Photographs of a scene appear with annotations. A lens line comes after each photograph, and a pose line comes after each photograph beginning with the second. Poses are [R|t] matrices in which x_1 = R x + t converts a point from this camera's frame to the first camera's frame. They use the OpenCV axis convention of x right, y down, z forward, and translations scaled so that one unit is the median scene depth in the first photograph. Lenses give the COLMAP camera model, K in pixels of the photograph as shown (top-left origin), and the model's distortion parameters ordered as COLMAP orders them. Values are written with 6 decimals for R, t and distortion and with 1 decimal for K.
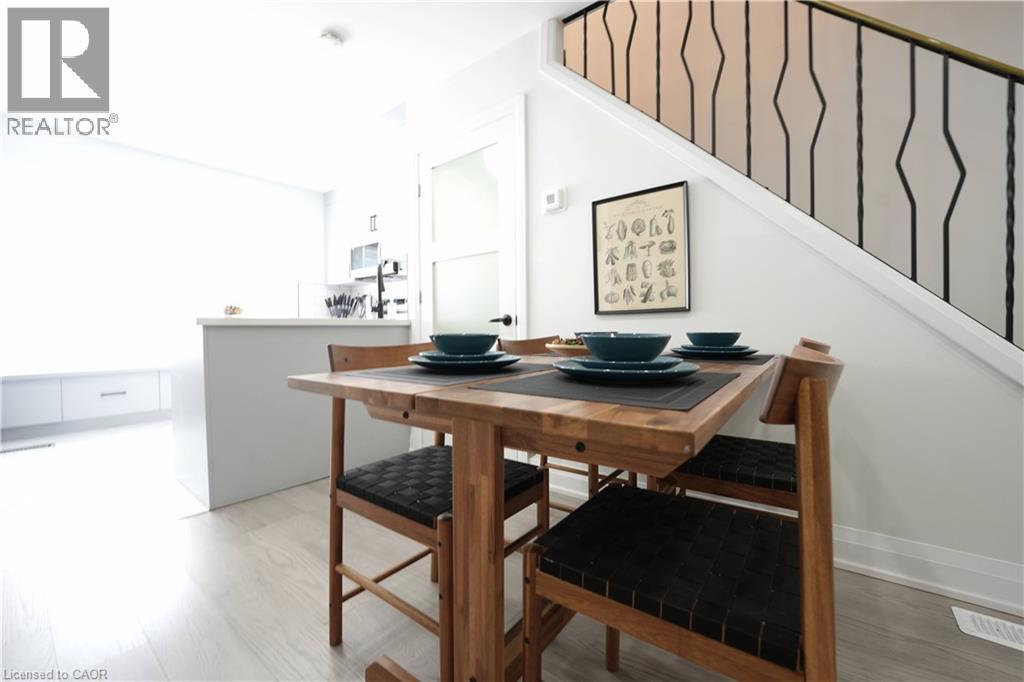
lens RADIAL K [[418.7, 0, 511.1], [0, 418.7, 339.0], [0, 0, 1]] dist [-0.036294, 0.007656]
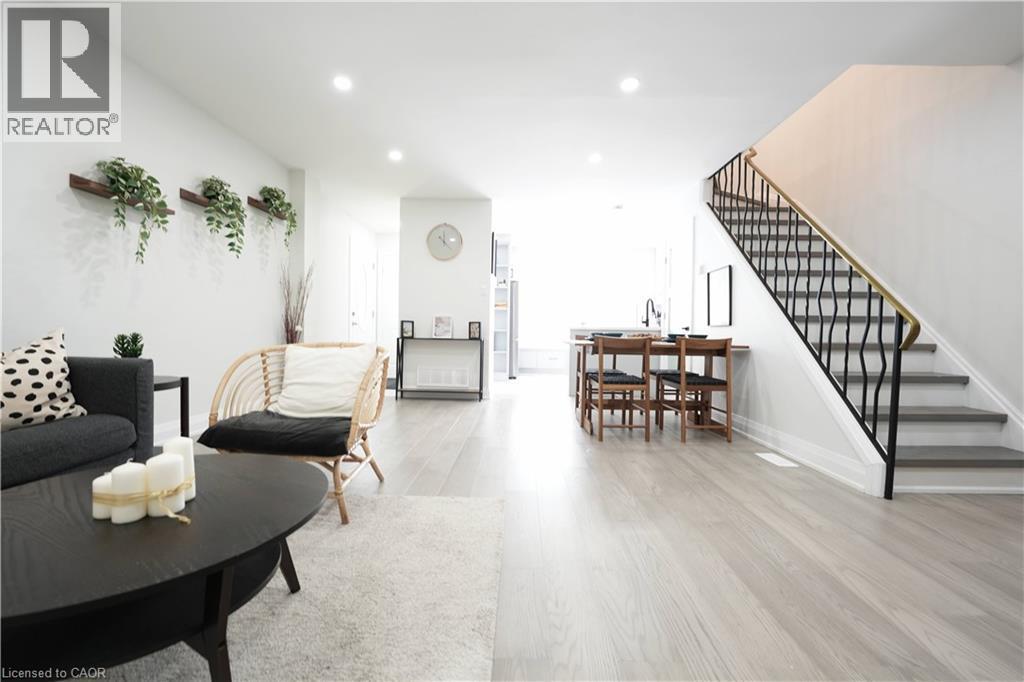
lens RADIAL K [[425.3, 0, 516.1], [0, 425.3, 338.4], [0, 0, 1]] dist [-0.009474, 0.000025]
pose [[0.598329, 0.034301, -0.800516, 1.330028], [-0.043089, 0.999015, 0.010600, 0.018501], [0.800091, 0.028151, 0.599217, -1.022964]]
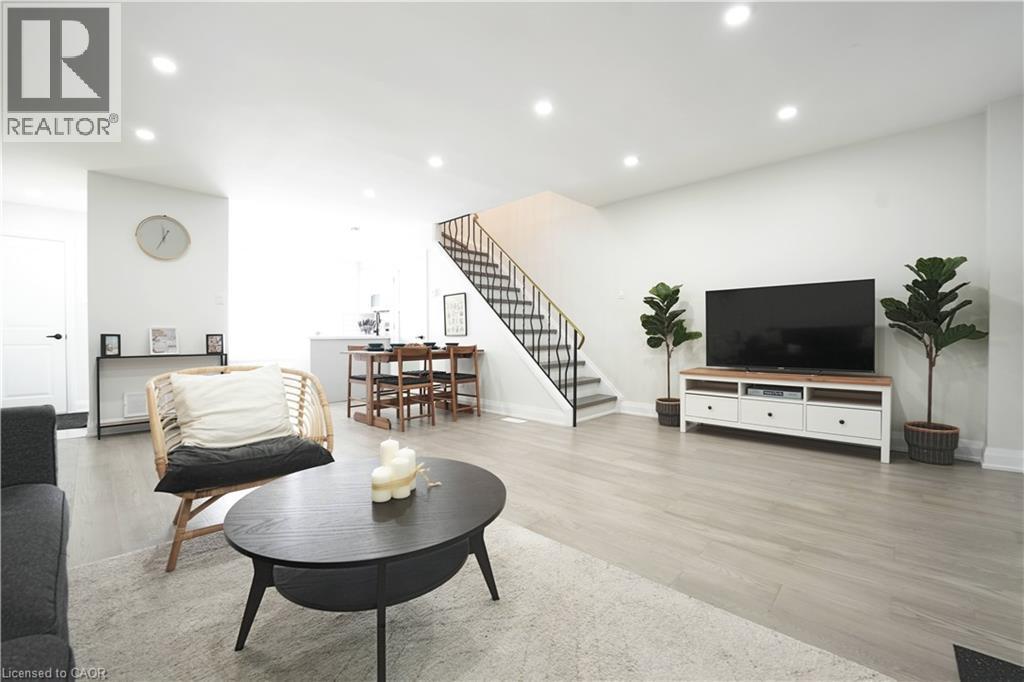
lens RADIAL K [[418.7, 0, 511.1], [0, 418.7, 339.0], [0, 0, 1]] dist [-0.036294, 0.007656]
pose [[0.995790, 0.004929, -0.091529, 0.893136], [-0.006824, 0.999769, -0.020400, 0.014747], [0.091408, 0.020939, 0.995593, -1.718101]]
